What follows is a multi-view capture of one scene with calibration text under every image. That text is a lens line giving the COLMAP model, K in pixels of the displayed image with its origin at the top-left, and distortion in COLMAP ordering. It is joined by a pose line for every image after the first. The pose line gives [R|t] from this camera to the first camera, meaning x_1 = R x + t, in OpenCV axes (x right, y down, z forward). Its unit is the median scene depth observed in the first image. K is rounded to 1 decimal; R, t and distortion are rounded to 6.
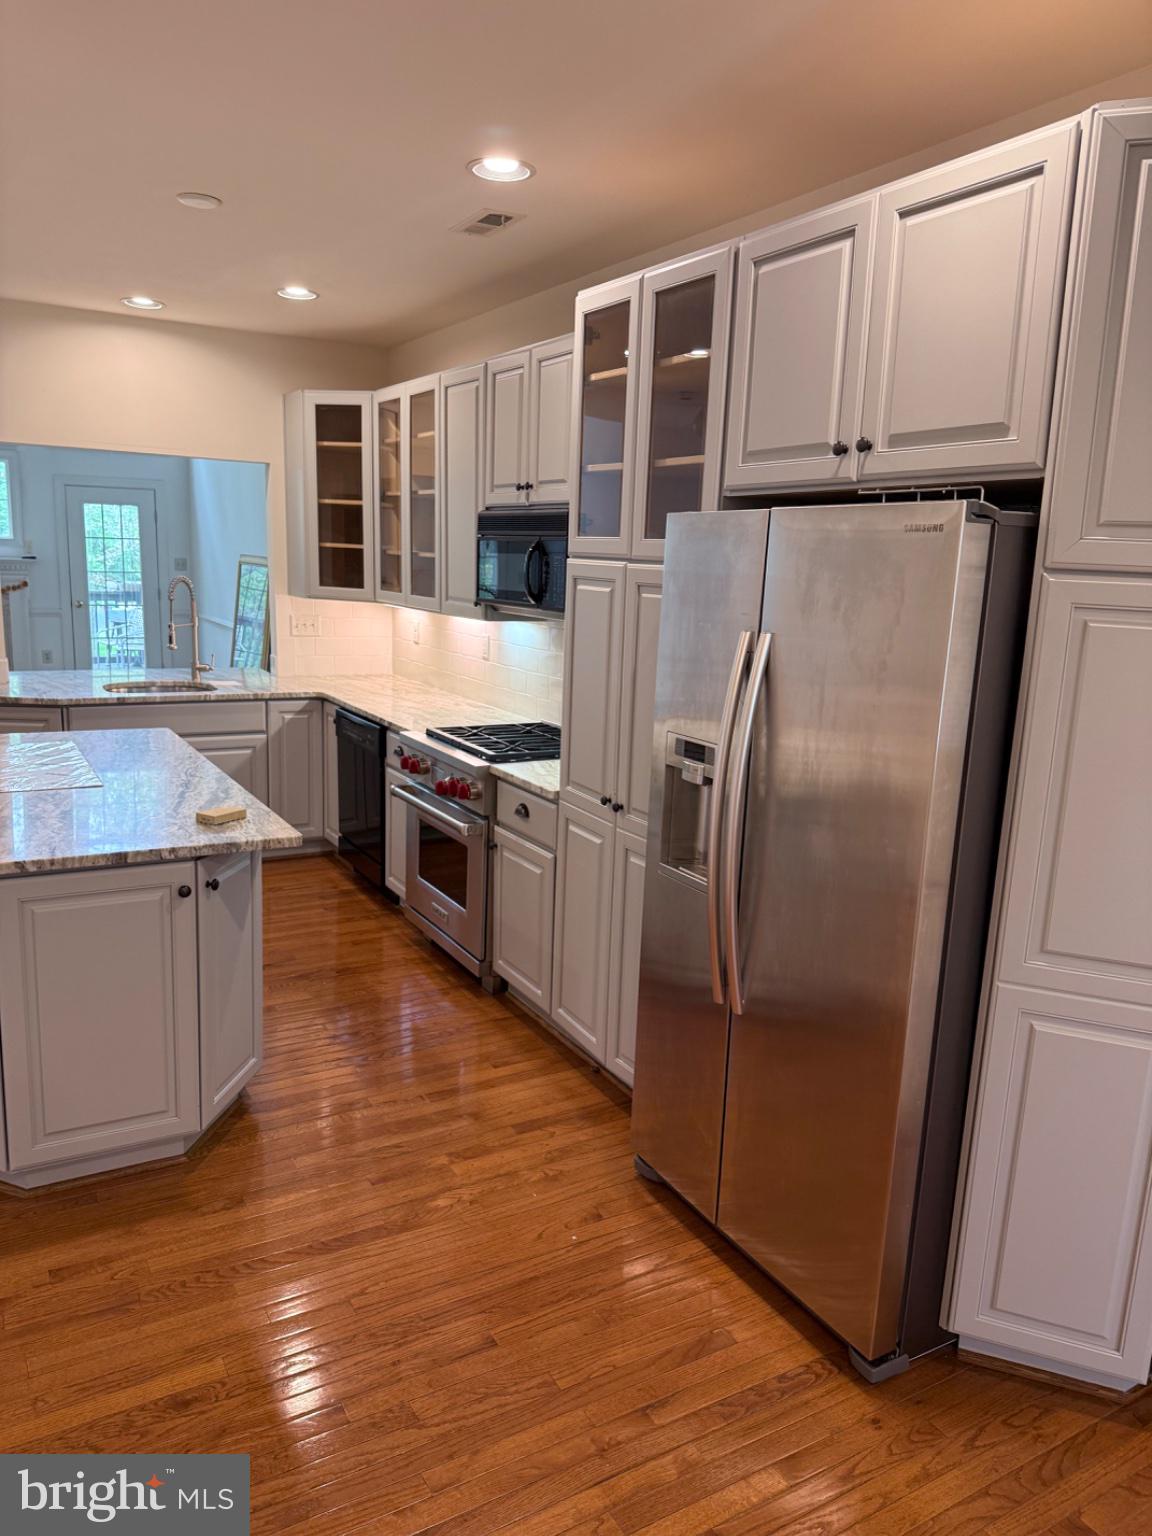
lens RADIAL K [[1078.7, 0, 572.7], [0, 1078.7, 780.8], [0, 0, 1]] dist [0.048362, -0.070532]
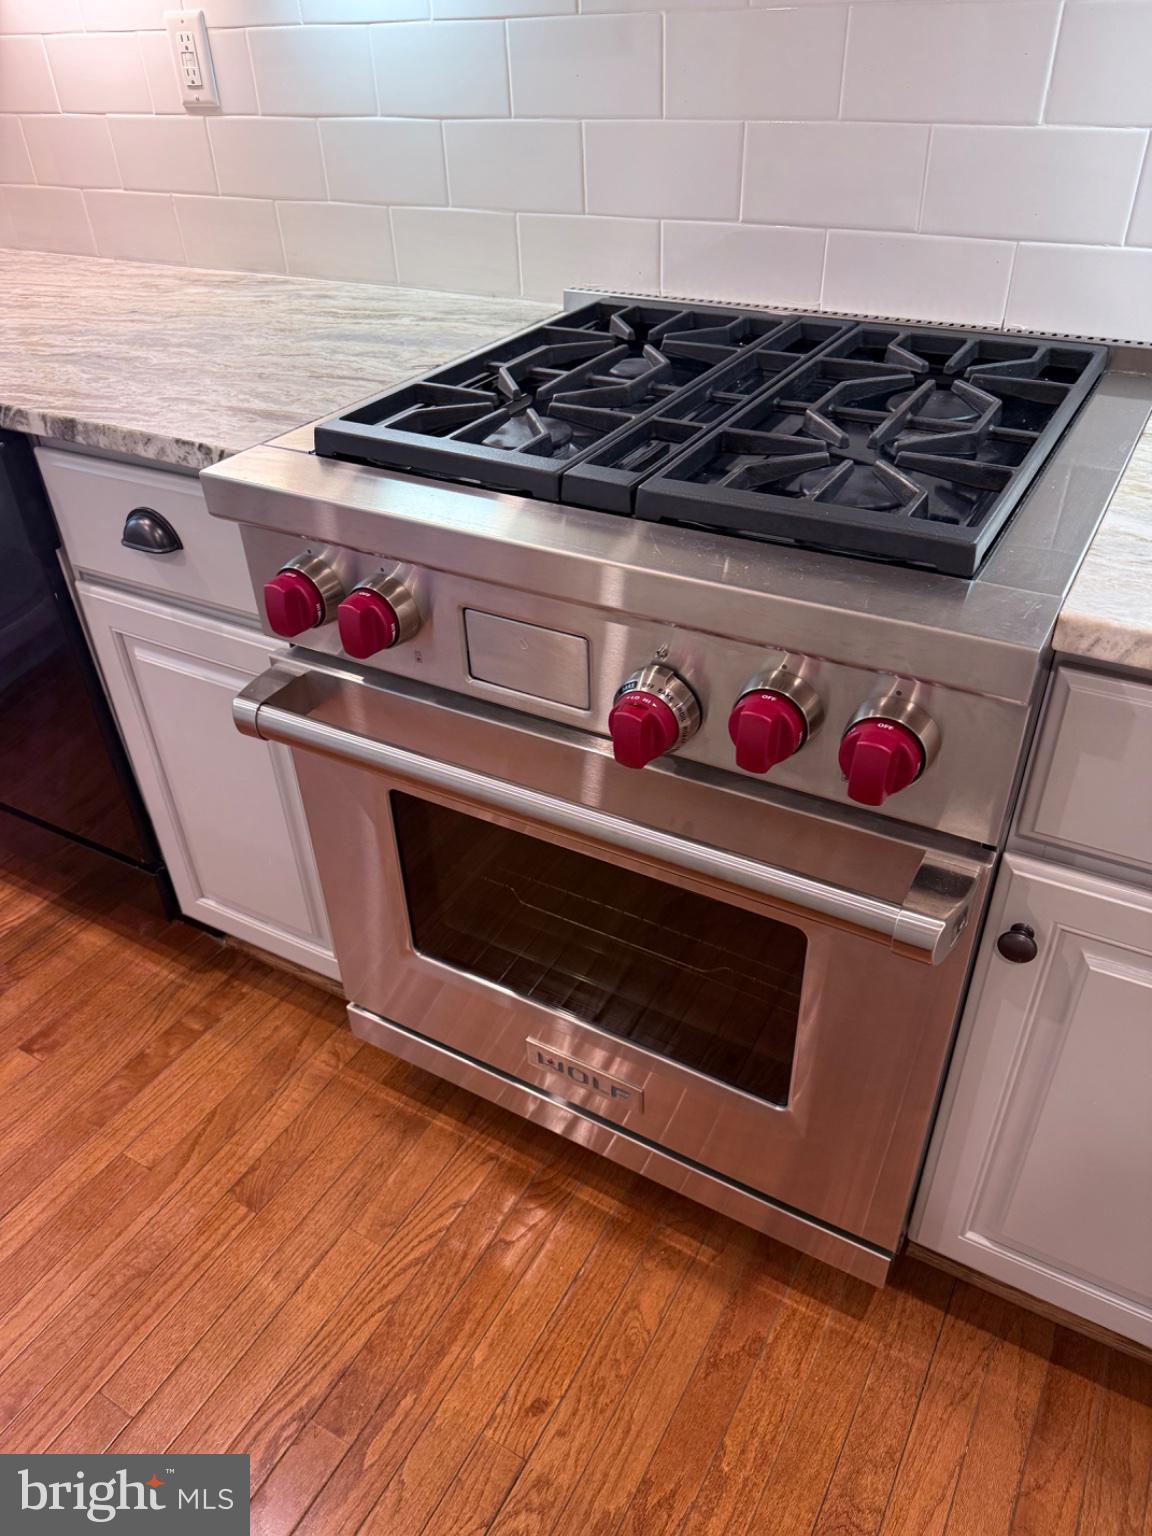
lens RADIAL K [[1078.7, 0, 572.7], [0, 1078.7, 775.0], [0, 0, 1]] dist [0.048362, -0.070532]
pose [[0.866136, -0.344102, 0.362495, -0.211707], [0.171279, 0.885700, 0.431508, -0.078625], [-0.469545, -0.311657, 0.826074, 0.817204]]
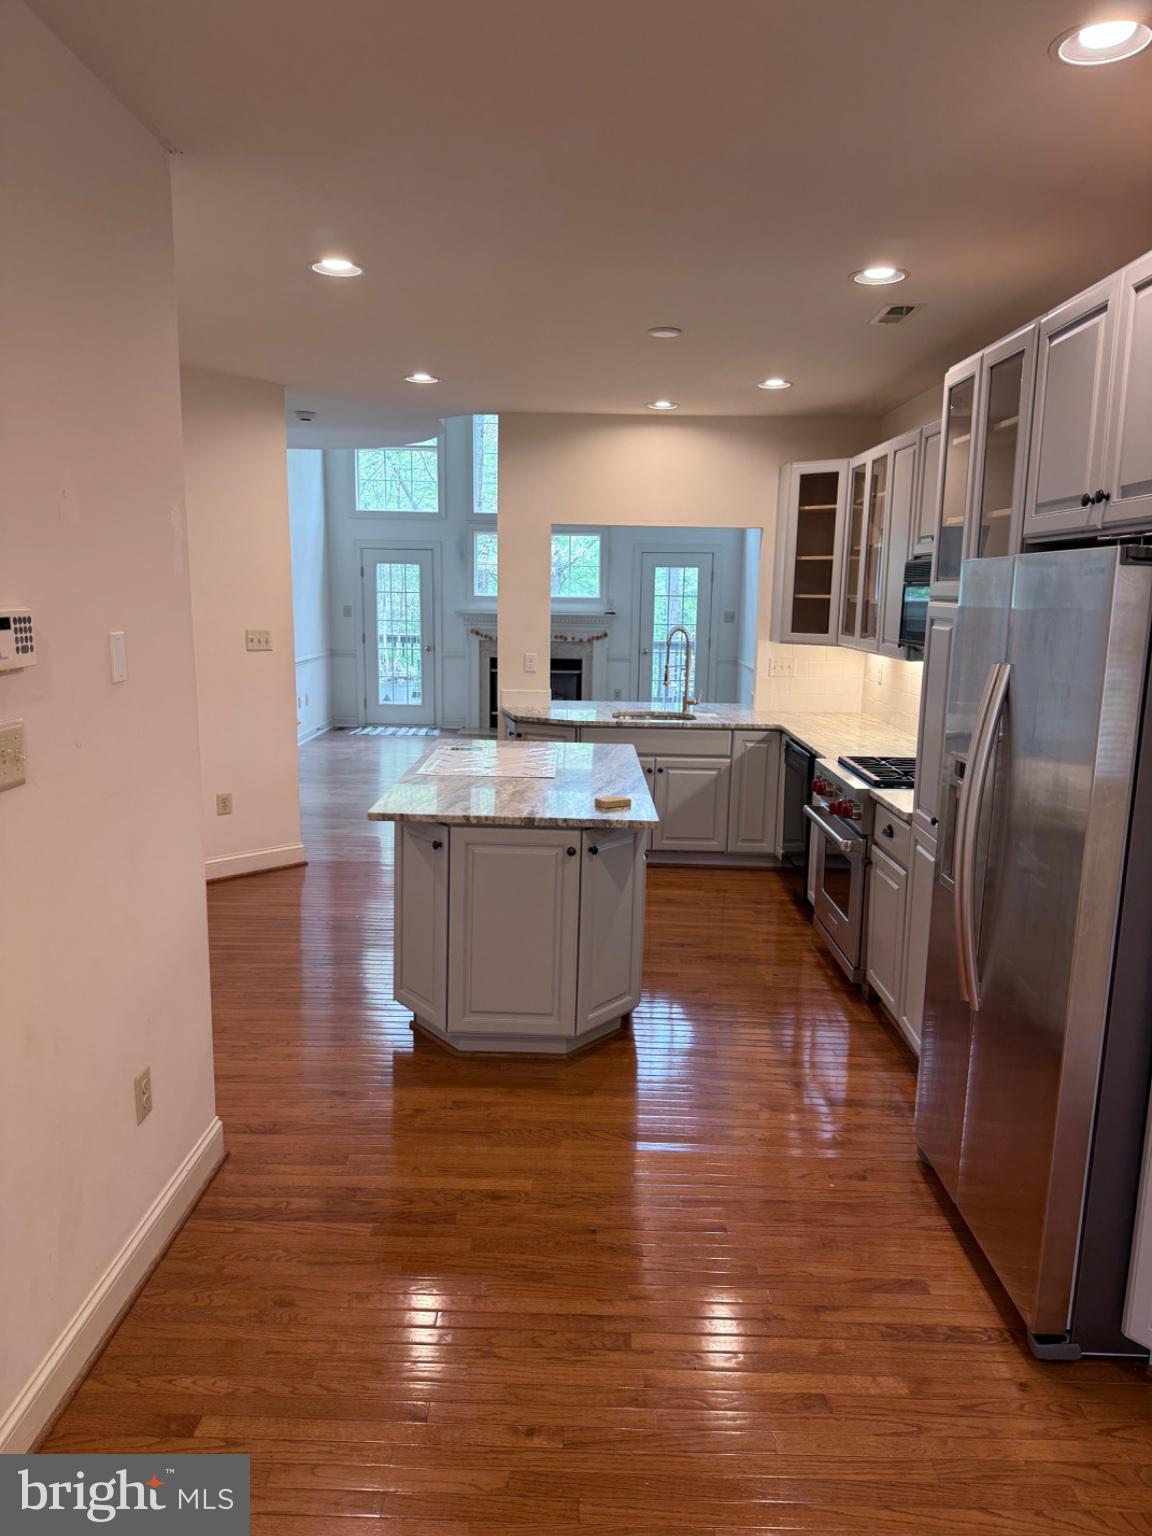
lens RADIAL K [[1078.7, 0, 575.8], [0, 1078.7, 786.3], [0, 0, 1]] dist [0.048362, -0.070532]
pose [[0.859047, 0.073400, -0.506607, 0.217742], [-0.095201, 0.995309, -0.017224, 0.029222], [0.502967, 0.063026, 0.862005, -0.109499]]
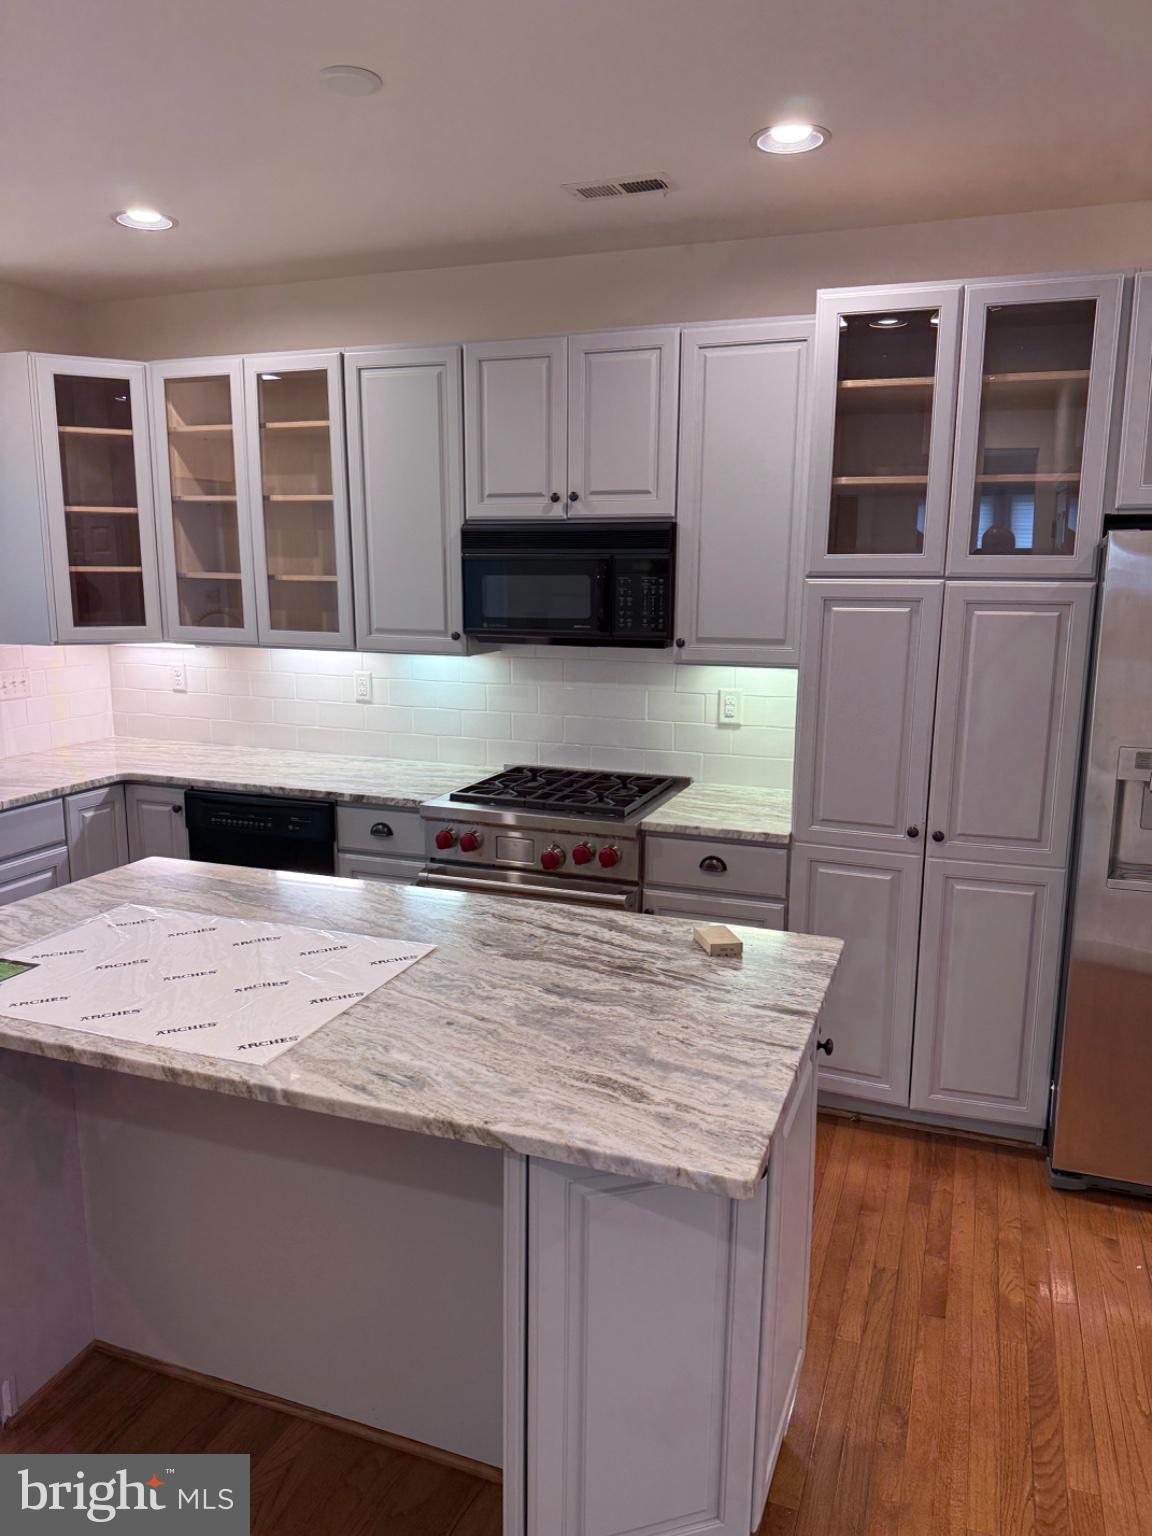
lens RADIAL K [[1078.7, 0, 574.3], [0, 1078.7, 774.6], [0, 0, 1]] dist [0.048362, -0.070532]
pose [[0.775229, -0.149770, 0.613668, -0.597360], [0.153325, 0.987048, 0.047206, -0.093067], [-0.612790, 0.057495, 0.788152, 0.329153]]
